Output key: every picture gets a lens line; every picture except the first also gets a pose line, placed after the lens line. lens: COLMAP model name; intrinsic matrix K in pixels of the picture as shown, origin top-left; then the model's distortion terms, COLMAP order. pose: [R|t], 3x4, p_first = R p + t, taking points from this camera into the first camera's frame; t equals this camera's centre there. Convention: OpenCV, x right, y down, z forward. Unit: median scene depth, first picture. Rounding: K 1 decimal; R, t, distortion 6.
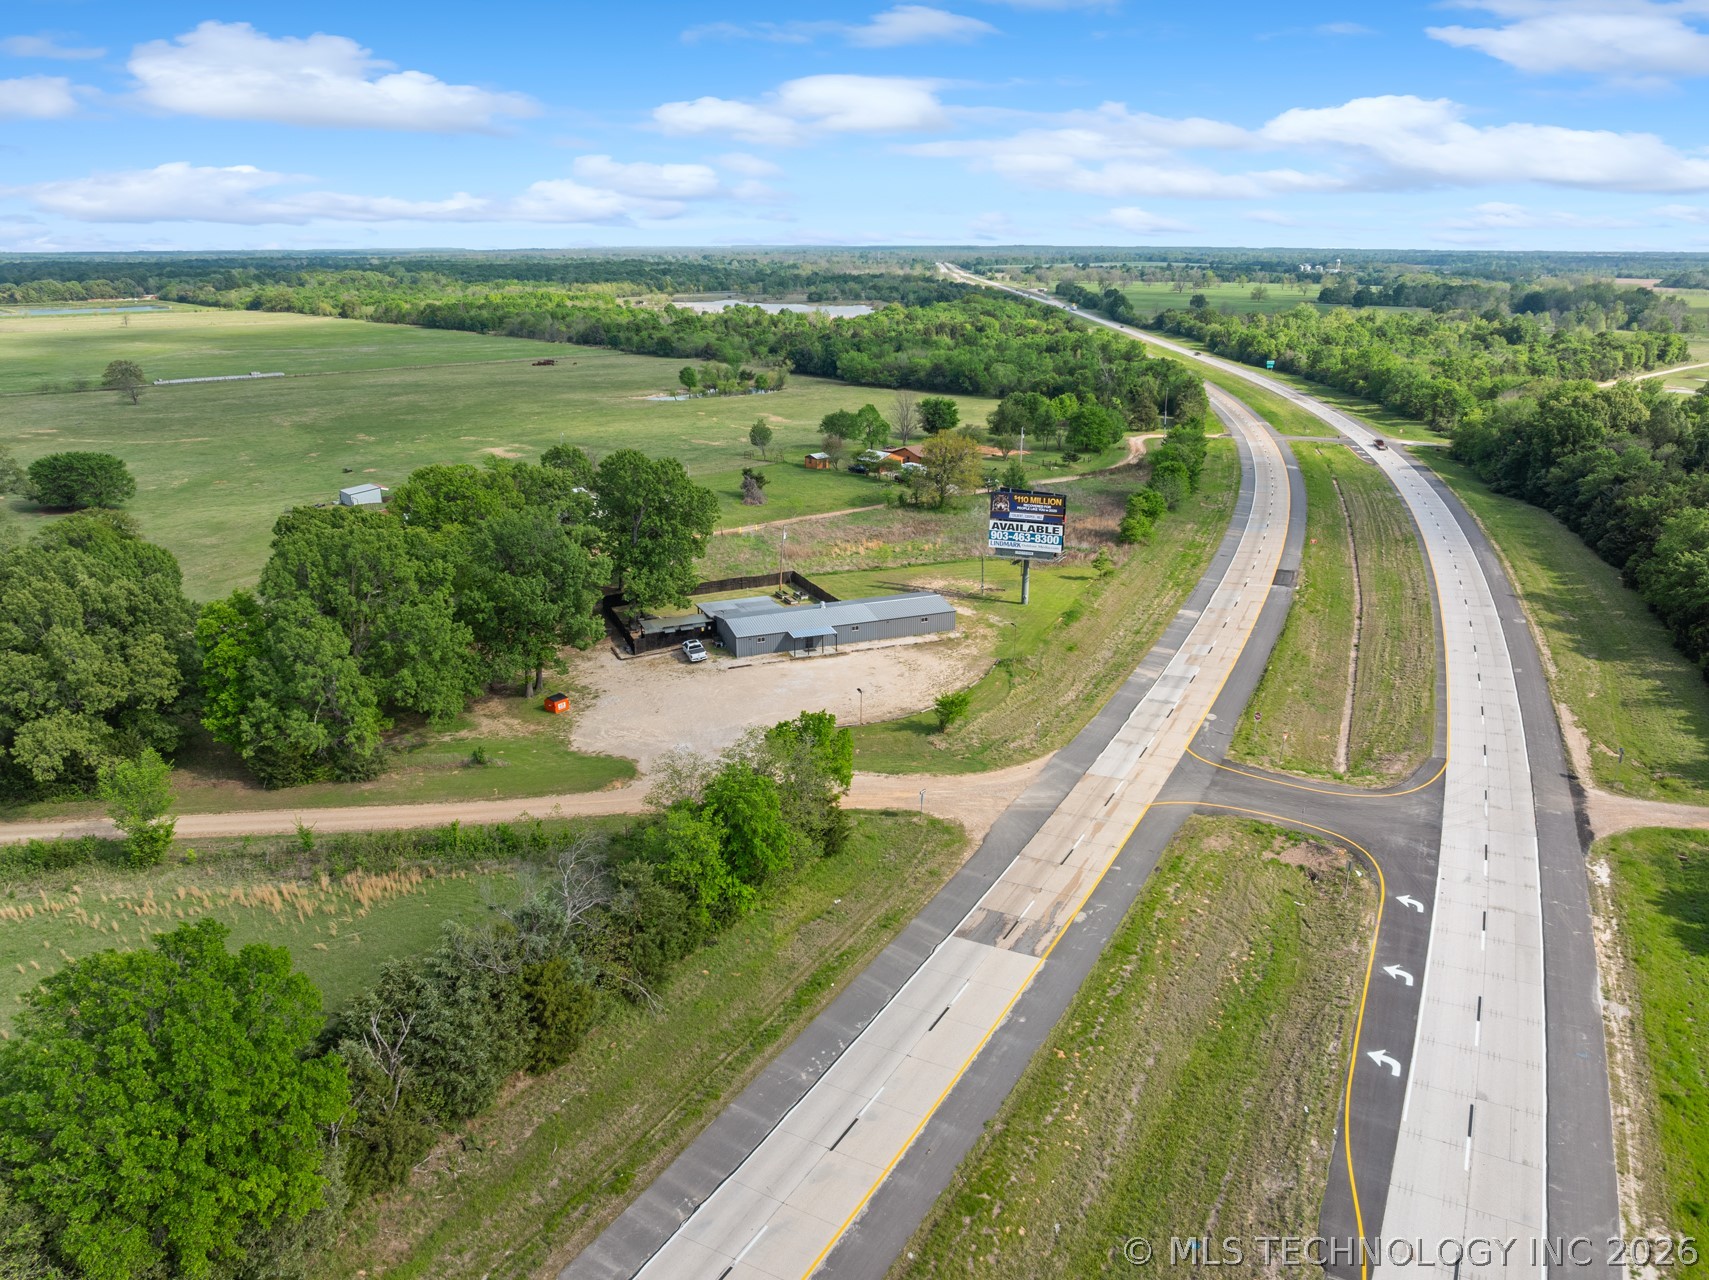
lens RADIAL K [[1207.9, 0, 851.1], [0, 1207.9, 643.4], [0, 0, 1]] dist [-0.053344, 0.022071]
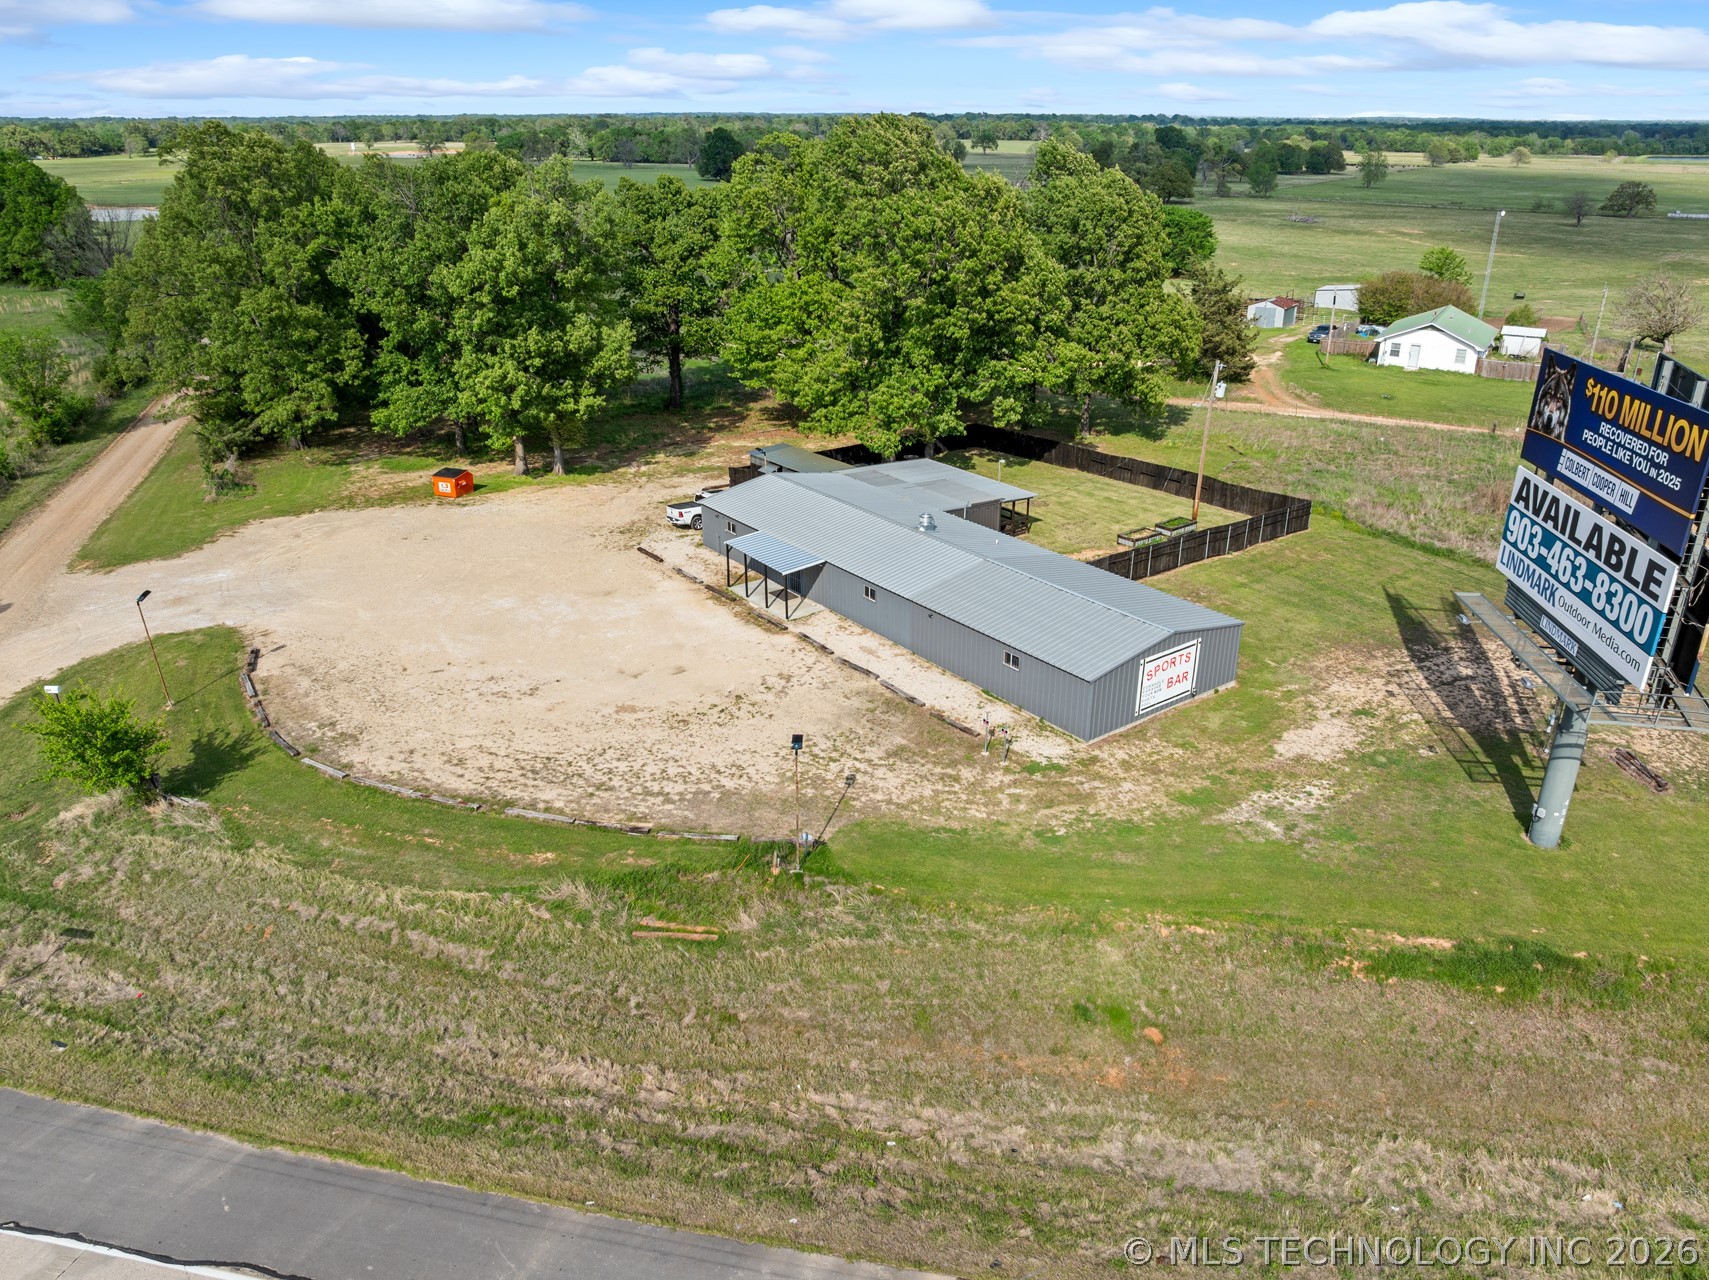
lens RADIAL K [[1207.9, 0, 850.6], [0, 1207.9, 636.0], [0, 0, 1]] dist [-0.053344, 0.022071]
pose [[0.257018, 0.382816, -0.887352, 0.349946], [-0.302358, 0.903954, 0.302402, -0.115366], [0.917890, 0.190575, 0.348080, 0.890934]]
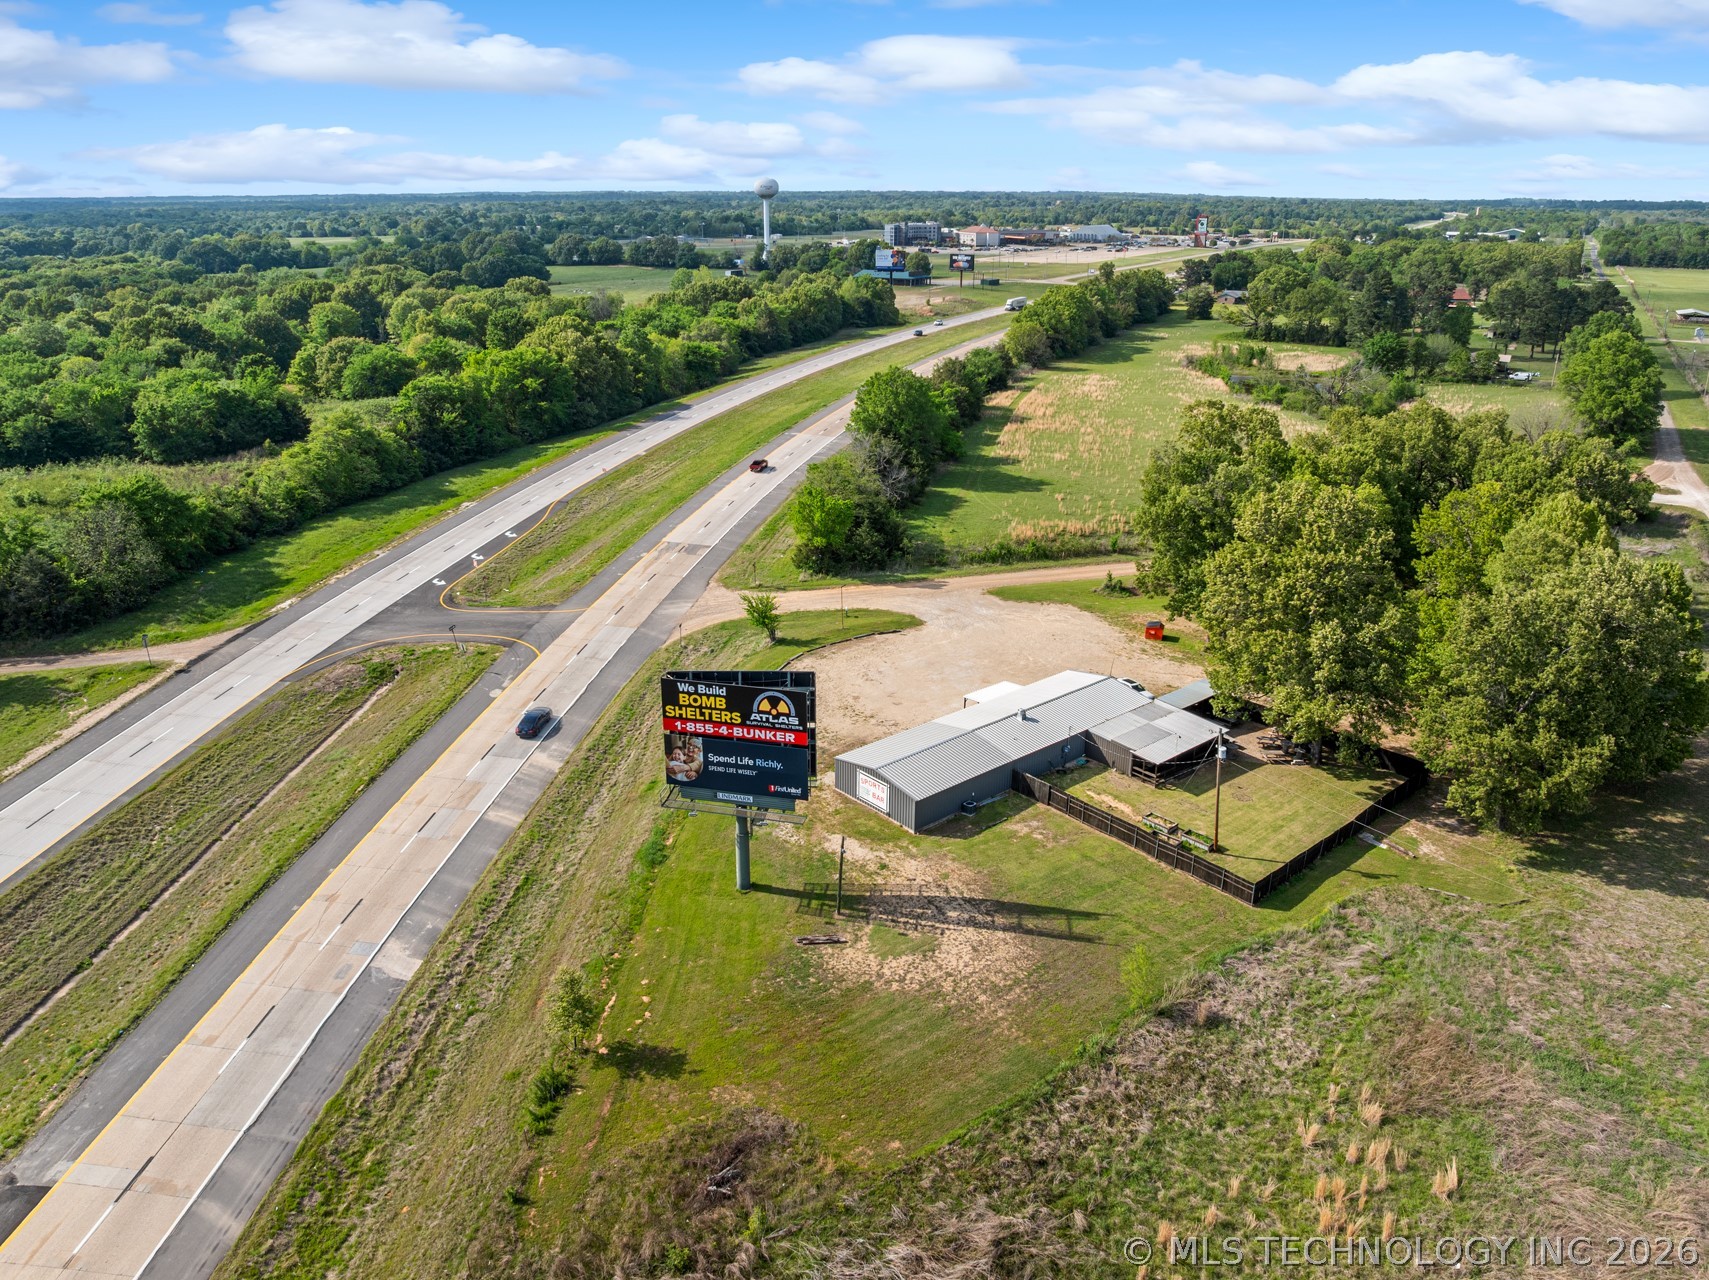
lens RADIAL K [[1207.9, 0, 853.6], [0, 1207.9, 629.3], [0, 0, 1]] dist [-0.053344, 0.022071]
pose [[-0.946318, 0.103632, -0.306173, 0.277599], [-0.108009, 0.791388, 0.601697, -0.484388], [0.304657, 0.602467, -0.737711, 1.509296]]
